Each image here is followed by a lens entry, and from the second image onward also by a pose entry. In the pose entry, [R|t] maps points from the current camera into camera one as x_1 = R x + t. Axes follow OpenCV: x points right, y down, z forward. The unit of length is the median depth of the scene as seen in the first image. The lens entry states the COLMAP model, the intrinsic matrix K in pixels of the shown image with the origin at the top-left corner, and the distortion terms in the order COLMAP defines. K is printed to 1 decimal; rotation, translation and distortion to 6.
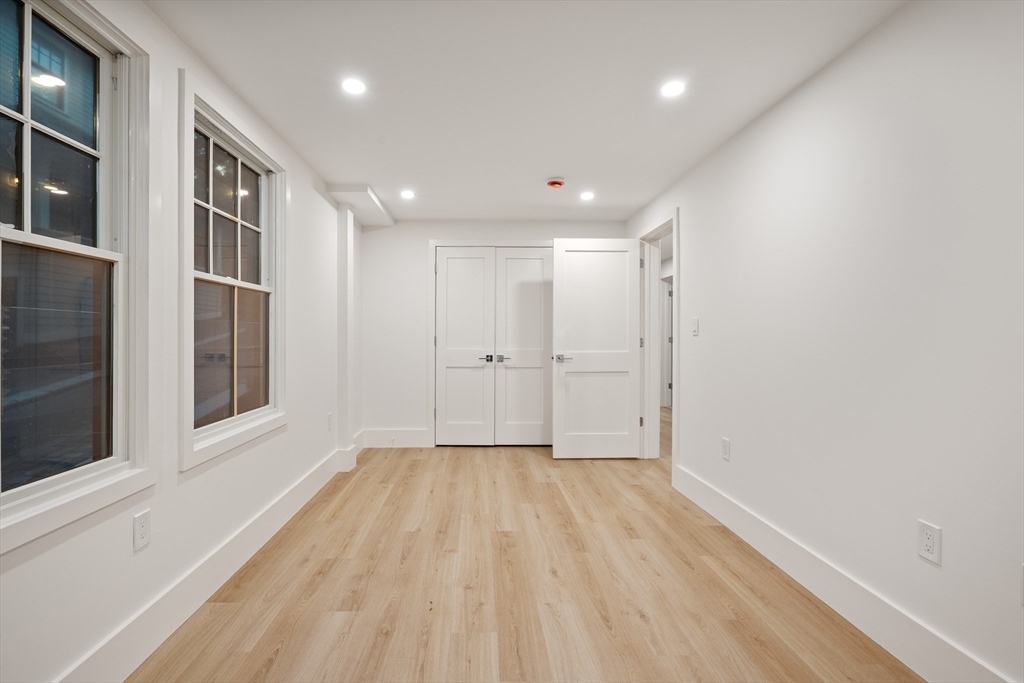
lens RADIAL K [[458.0, 0, 502.7], [0, 458.0, 340.5], [0, 0, 1]] dist [-0.000923, -0.001312]
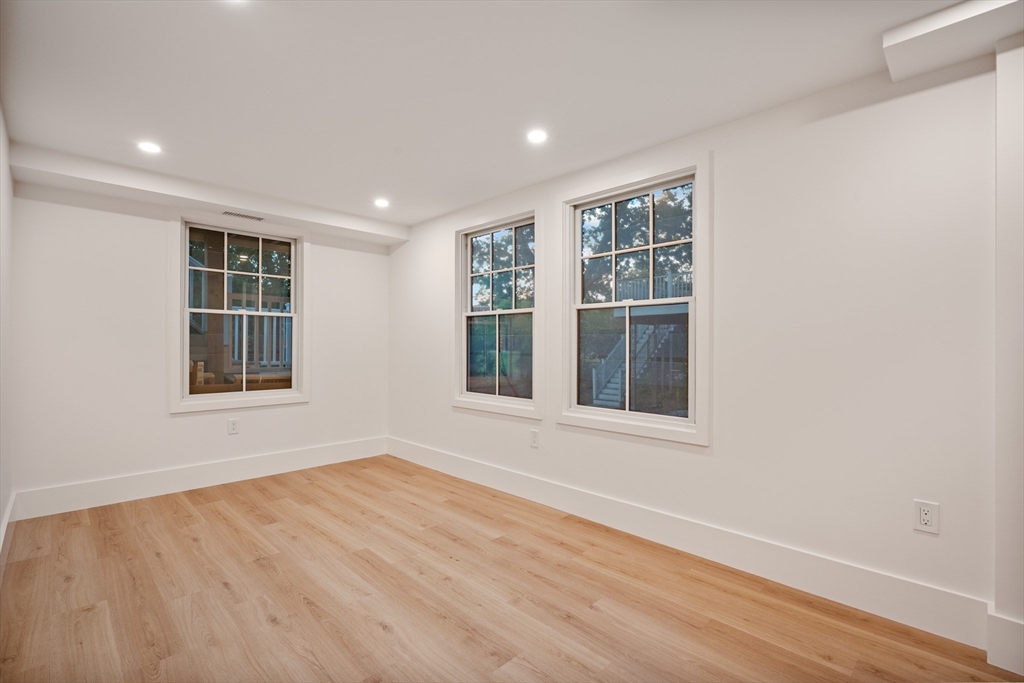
lens RADIAL K [[458.0, 0, 502.7], [0, 458.0, 340.5], [0, 0, 1]] dist [-0.000923, -0.001312]
pose [[-0.741271, -0.013097, -0.671078, 0.552716], [-0.015955, 0.999871, -0.001890, -0.019583], [0.671016, 0.009307, -0.741384, 1.864735]]
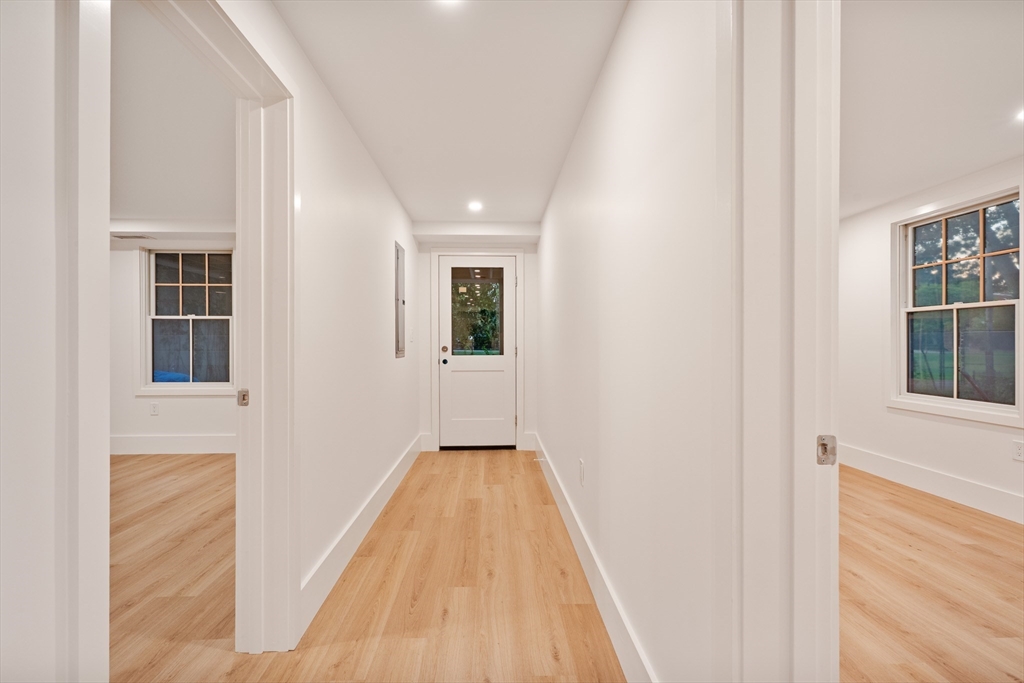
lens RADIAL K [[458.0, 0, 502.7], [0, 458.0, 340.5], [0, 0, 1]] dist [-0.000923, -0.001312]
pose [[-0.999979, -0.005511, 0.003437, 0.948987], [-0.005471, 0.999919, 0.011506, -0.023016], [-0.003500, 0.011487, -0.999928, 2.134633]]
